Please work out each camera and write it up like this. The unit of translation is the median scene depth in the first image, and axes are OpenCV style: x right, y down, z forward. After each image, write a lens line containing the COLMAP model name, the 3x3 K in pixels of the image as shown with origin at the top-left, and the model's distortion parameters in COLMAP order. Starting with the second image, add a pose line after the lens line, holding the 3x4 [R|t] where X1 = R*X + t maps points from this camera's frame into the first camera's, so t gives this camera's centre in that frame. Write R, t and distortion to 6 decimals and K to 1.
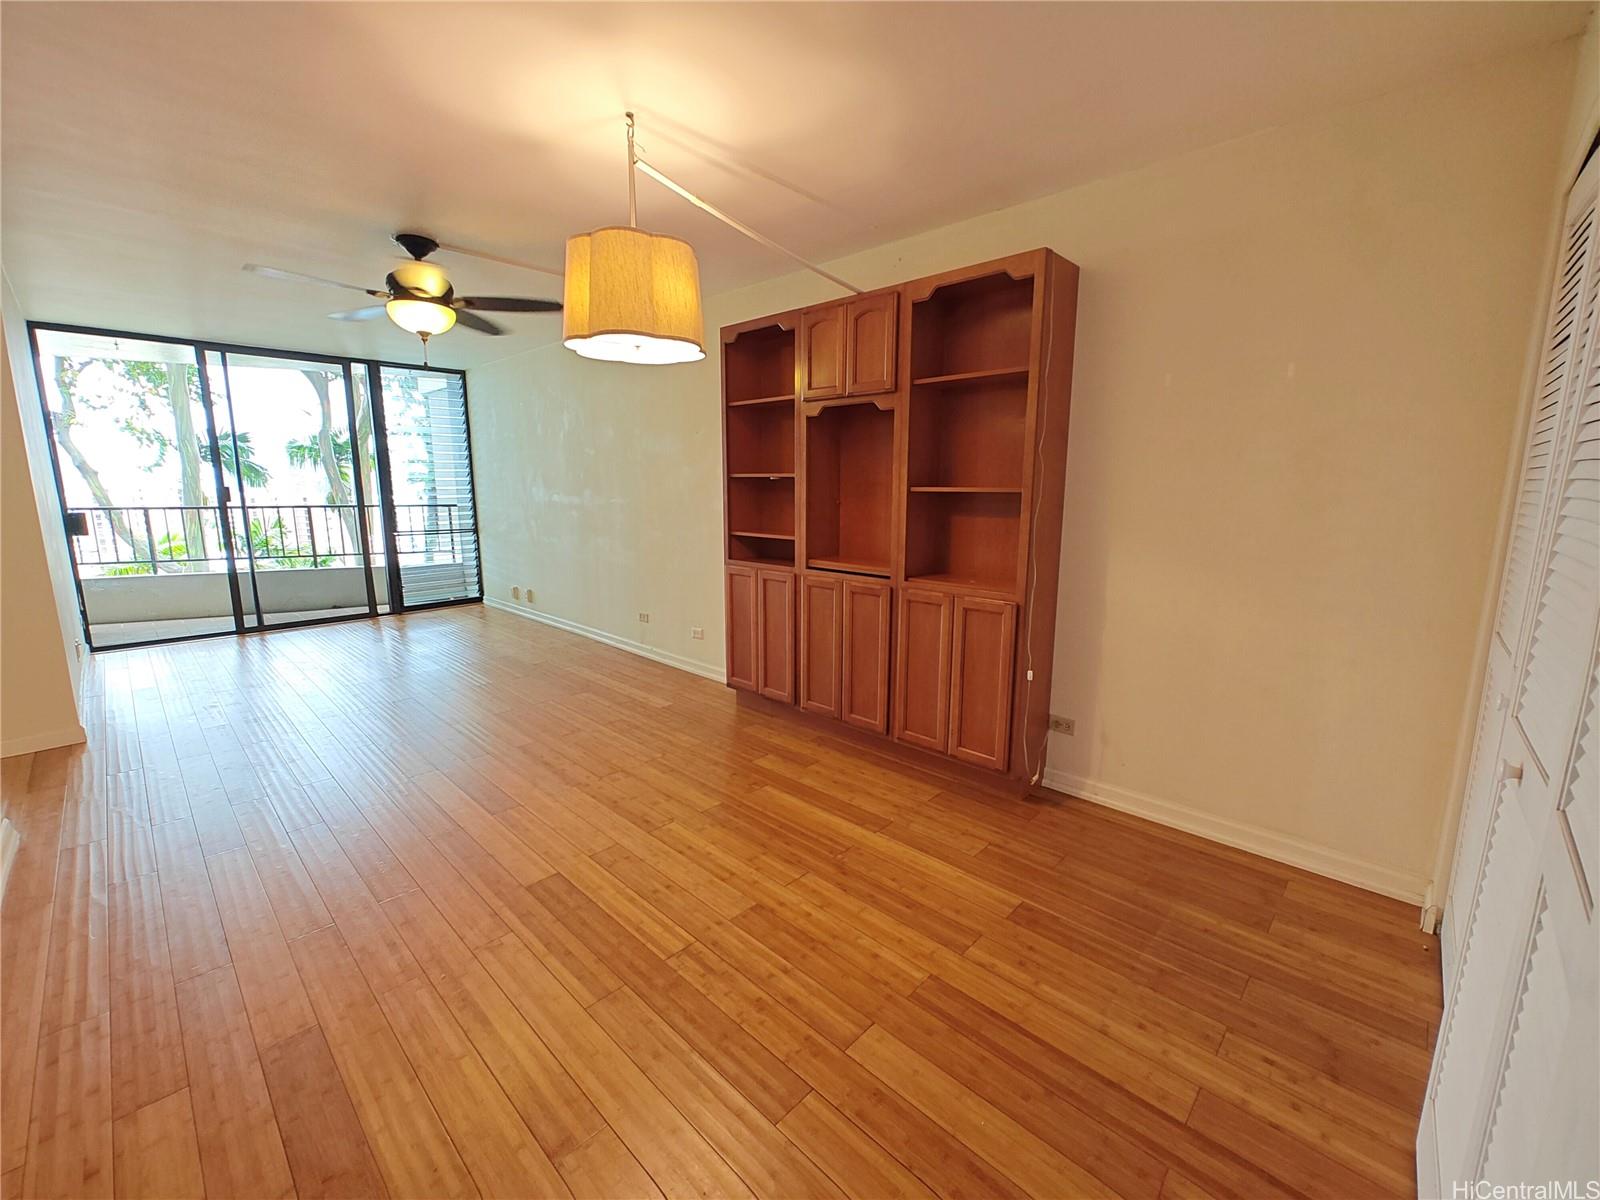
lens RADIAL K [[655.5, 0, 798.3], [0, 655.5, 593.6], [0, 0, 1]] dist [-0.012196, 0.001065]
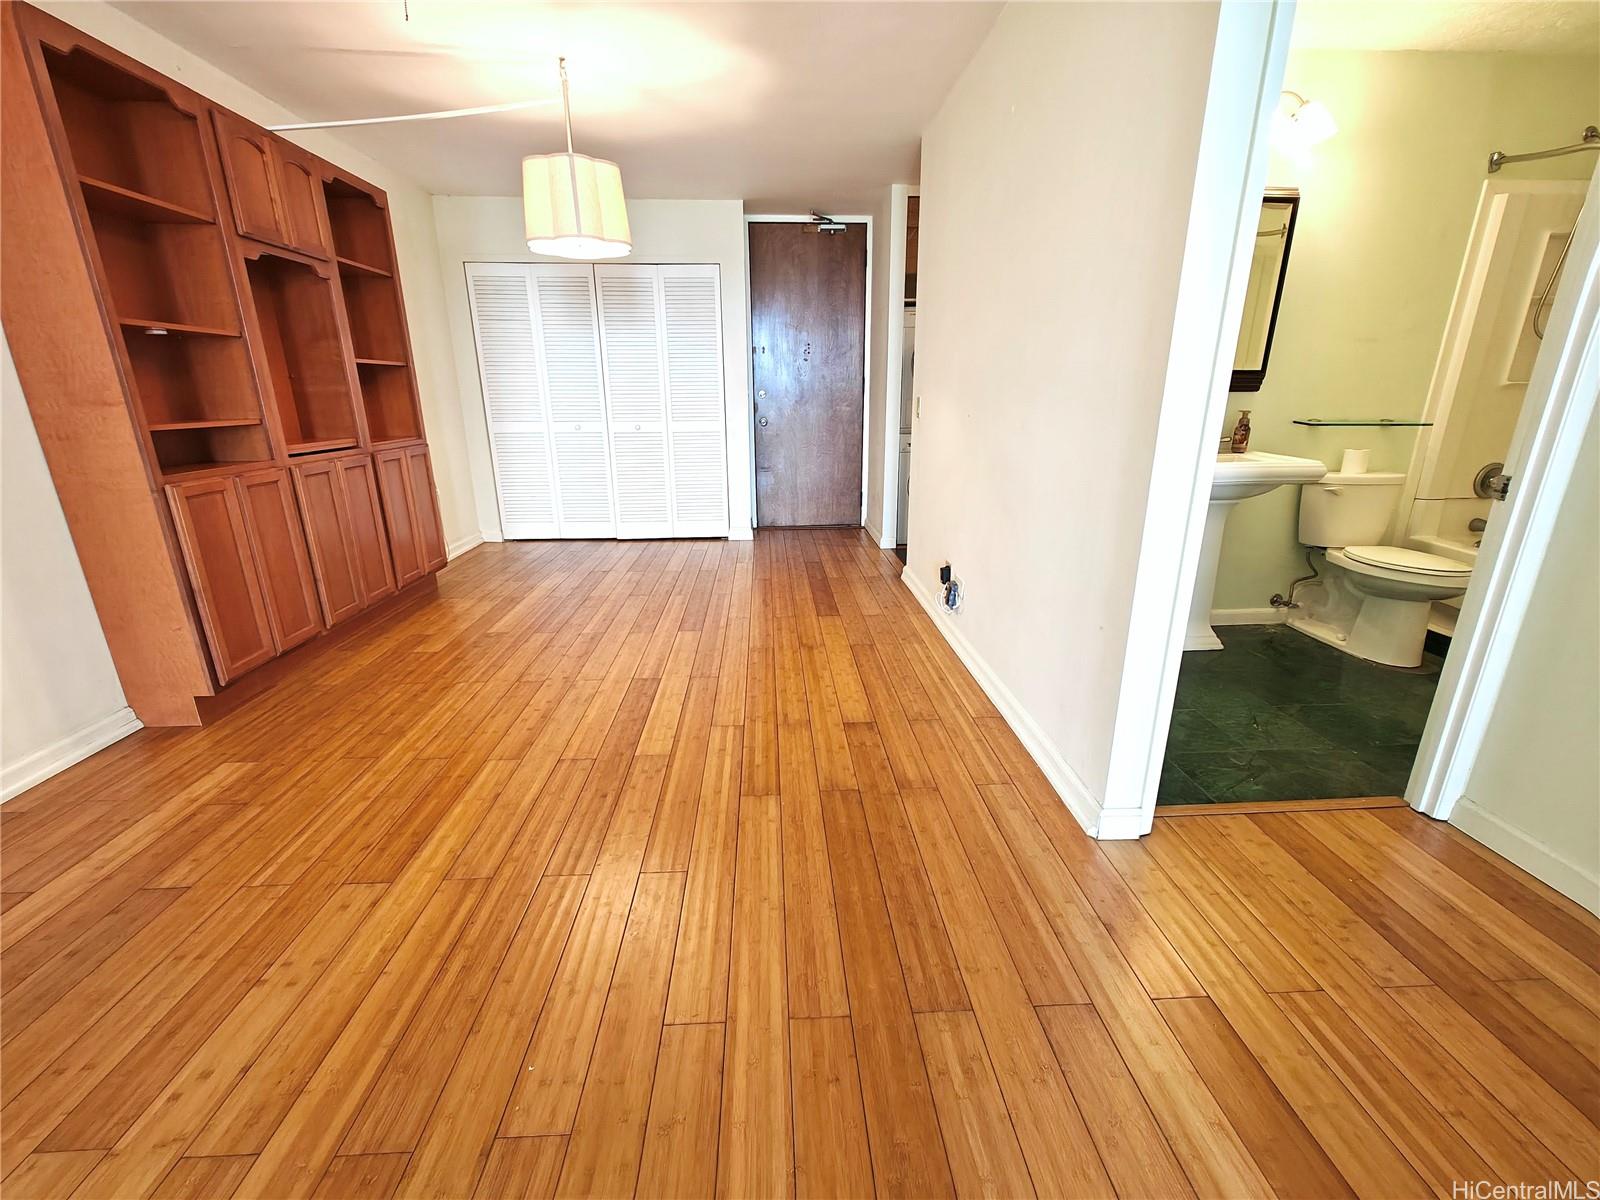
lens RADIAL K [[655.5, 0, 801.9], [0, 655.5, 592.8], [0, 0, 1]] dist [-0.012196, 0.001065]
pose [[-0.726630, -0.204847, 0.655779, -1.058630], [0.110331, 0.907333, 0.405676, -0.150816], [-0.678112, 0.367130, -0.636695, 1.201214]]
